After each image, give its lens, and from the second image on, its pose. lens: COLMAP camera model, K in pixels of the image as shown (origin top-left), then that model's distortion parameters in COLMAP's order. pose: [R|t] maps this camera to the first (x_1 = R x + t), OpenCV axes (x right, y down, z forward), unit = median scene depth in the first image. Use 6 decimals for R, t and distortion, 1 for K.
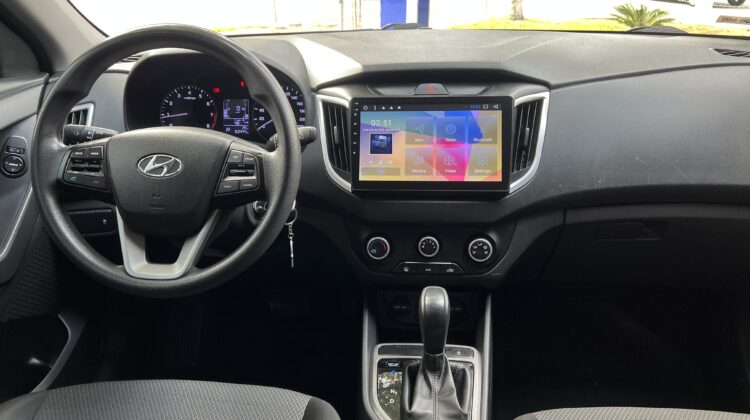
lens RADIAL K [[558.3, 0, 378.3], [0, 558.3, 209.7], [0, 0, 1]] dist [0.085576, -0.290516]
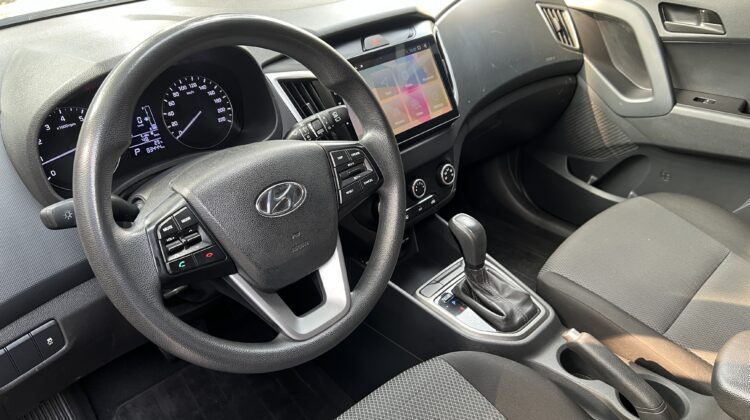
lens RADIAL K [[564.3, 0, 375.0], [0, 564.3, 210.0], [0, 0, 1]] dist [0.042752, -0.051992]
pose [[0.651615, -0.385102, 0.653525, -0.696076], [0.314189, 0.921189, 0.229558, -0.172171], [-0.690423, 0.055747, 0.721255, 0.285303]]
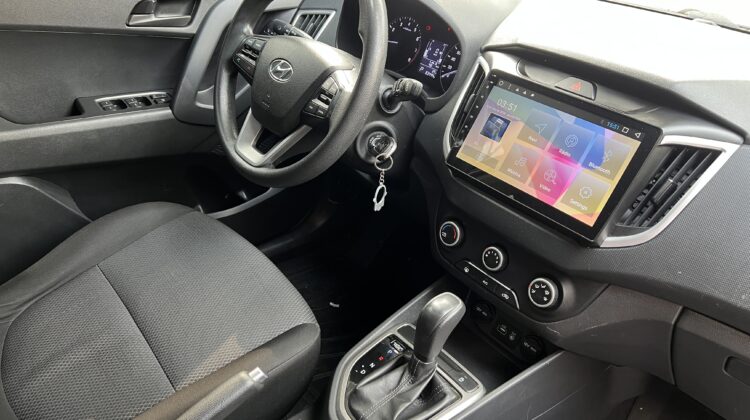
lens RADIAL K [[556.5, 0, 375.9], [0, 556.5, 219.5], [0, 0, 1]] dist [-0.035020, -0.004159]
pose [[0.690419, 0.443487, -0.571525, 0.434436], [-0.381161, 0.894497, 0.233649, -0.121118], [0.614847, 0.056527, 0.786618, 0.215131]]
